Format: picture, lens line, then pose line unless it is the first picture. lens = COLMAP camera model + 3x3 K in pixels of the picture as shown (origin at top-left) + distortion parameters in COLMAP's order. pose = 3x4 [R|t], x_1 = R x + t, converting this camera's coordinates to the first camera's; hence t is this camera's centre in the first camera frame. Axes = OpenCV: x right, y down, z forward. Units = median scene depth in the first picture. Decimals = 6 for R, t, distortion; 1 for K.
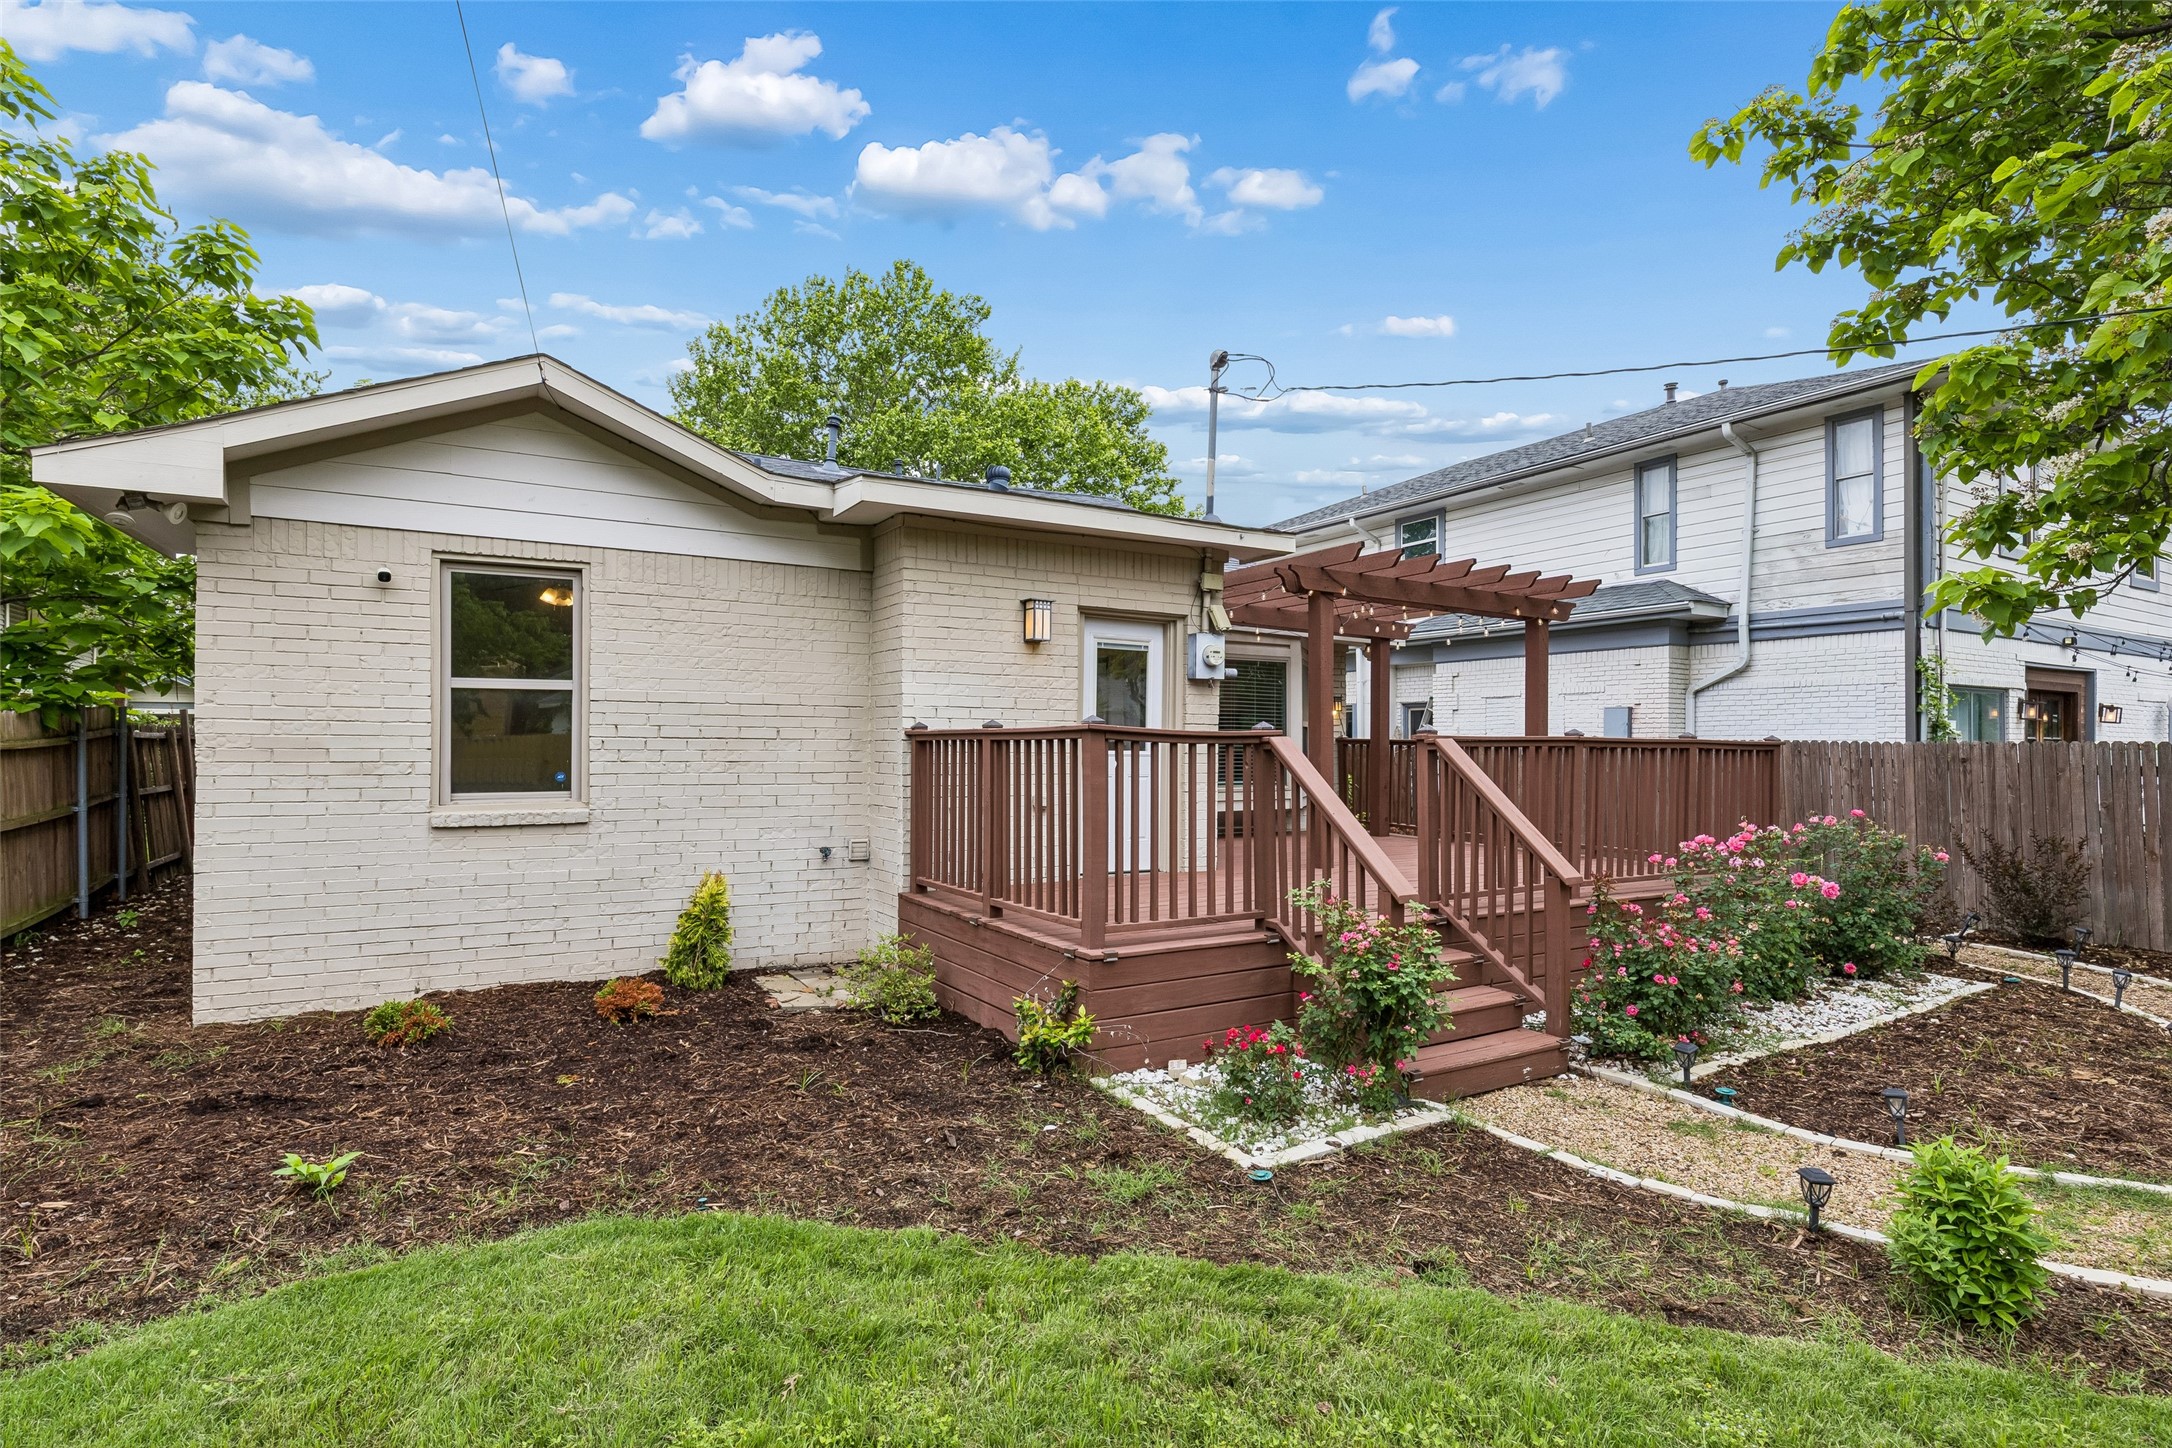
lens RADIAL K [[1088.3, 0, 1084.6], [0, 1088.3, 740.0], [0, 0, 1]] dist [-0.001576, 0.000019]
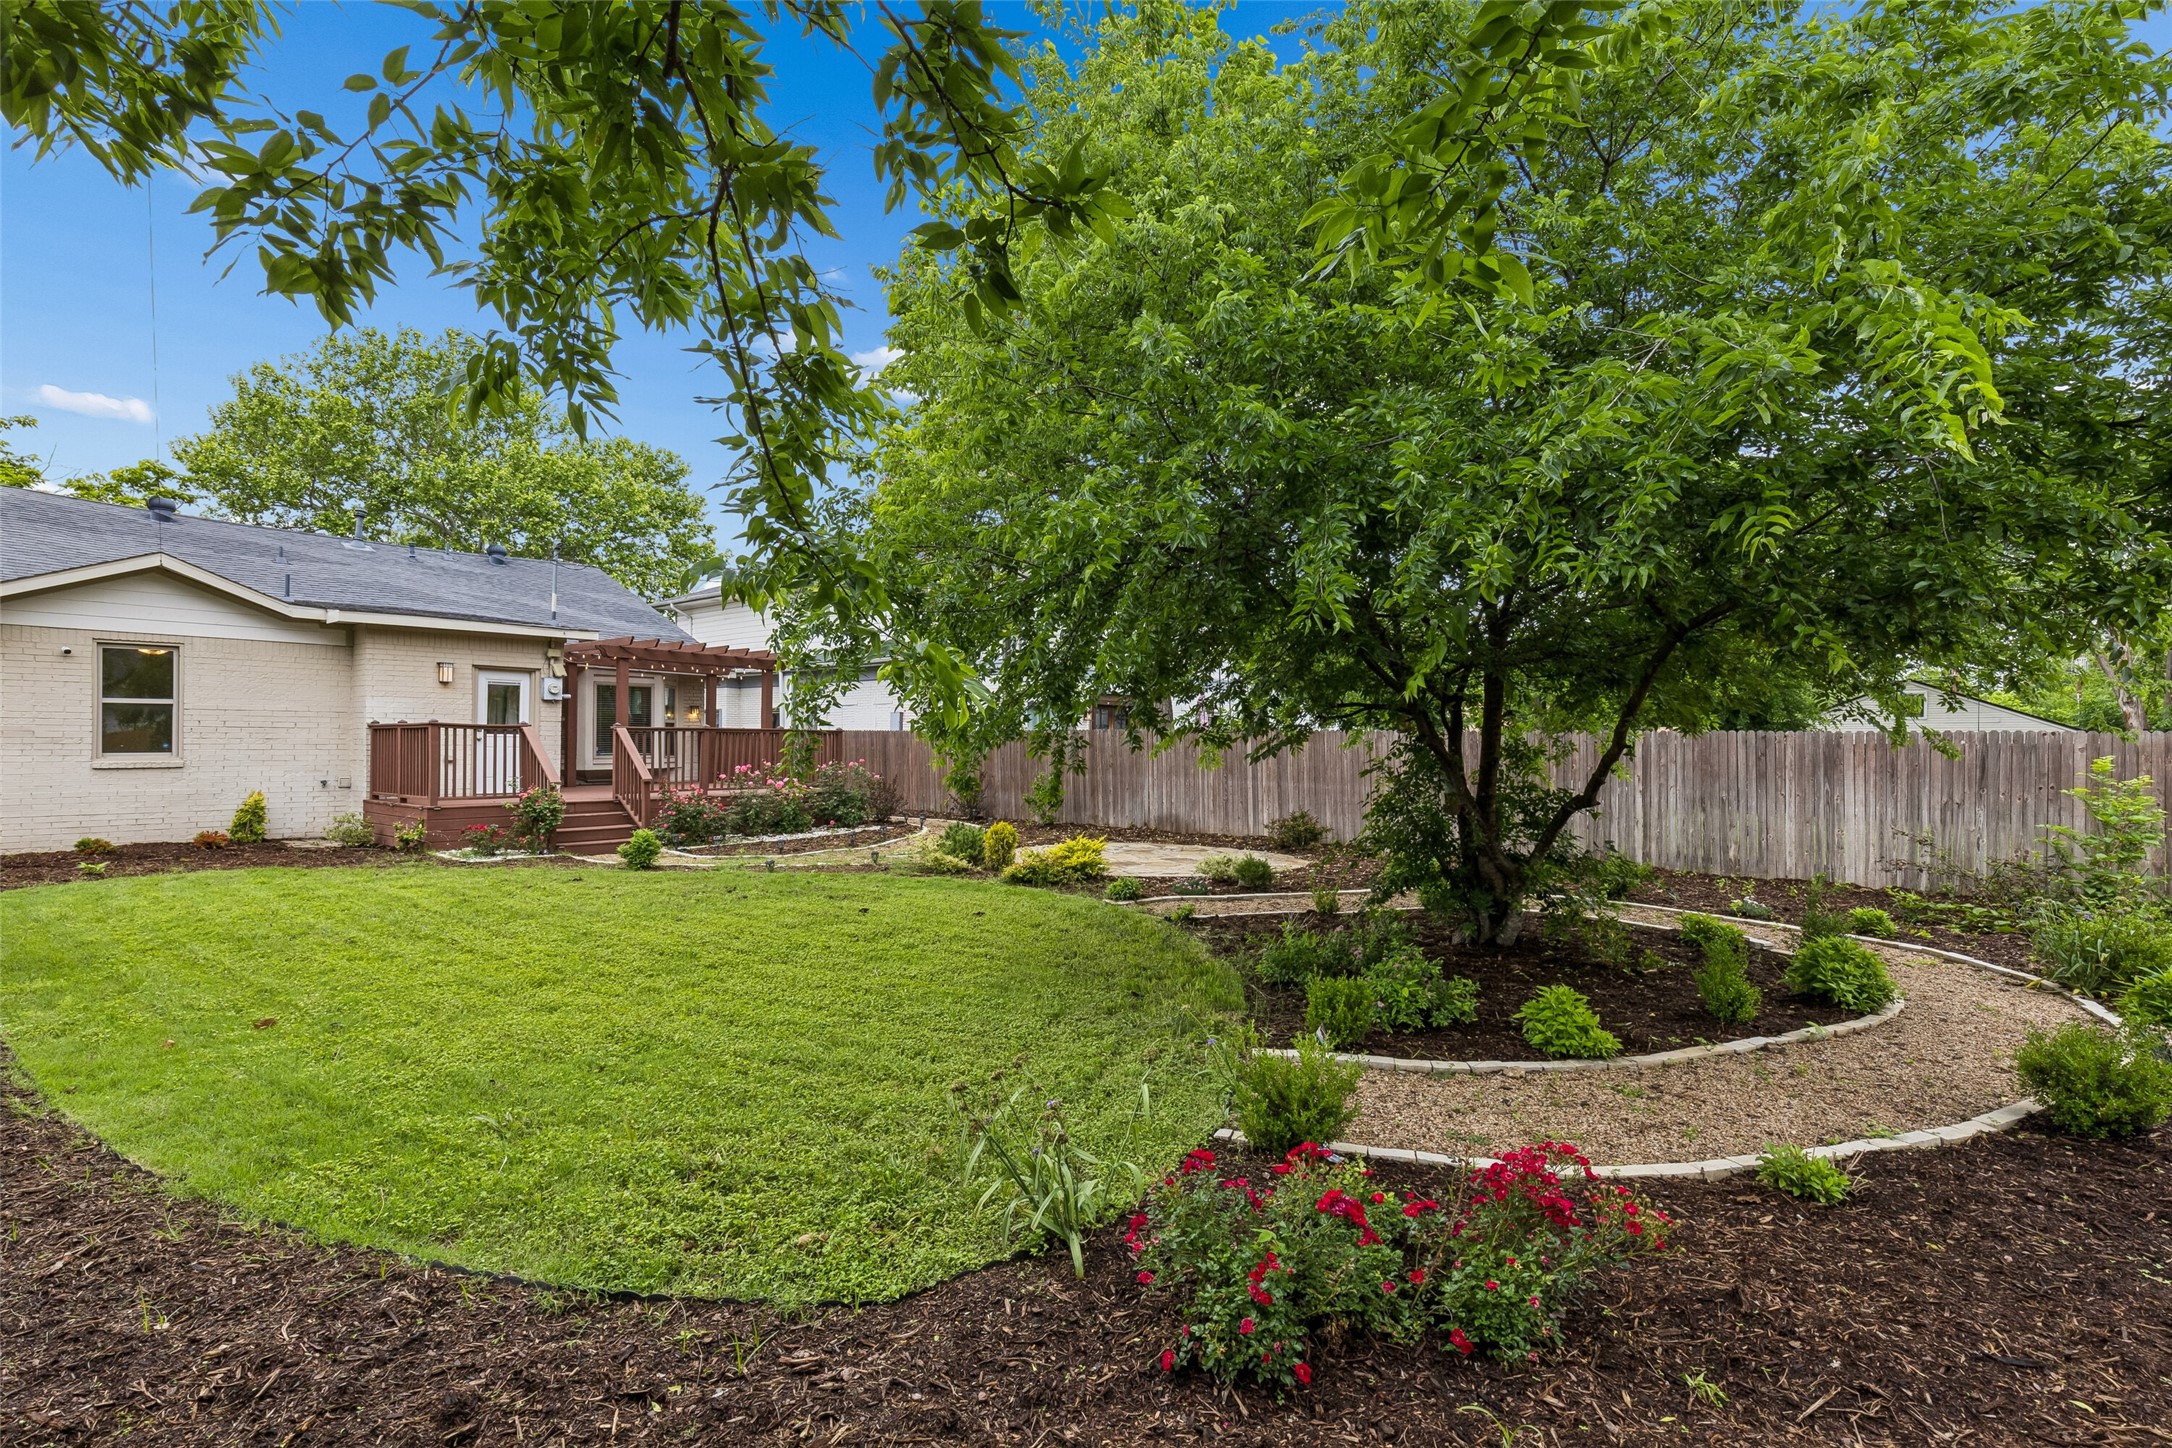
lens RADIAL K [[1006.1, 0, 1083.5], [0, 1006.1, 731.6], [0, 0, 1]] dist [0.014887, -0.000374]
pose [[0.938550, 0.001400, 0.345140, 0.429853], [-0.000643, 0.999997, -0.002307, 0.009304], [-0.345142, 0.001944, 0.938548, -1.247075]]
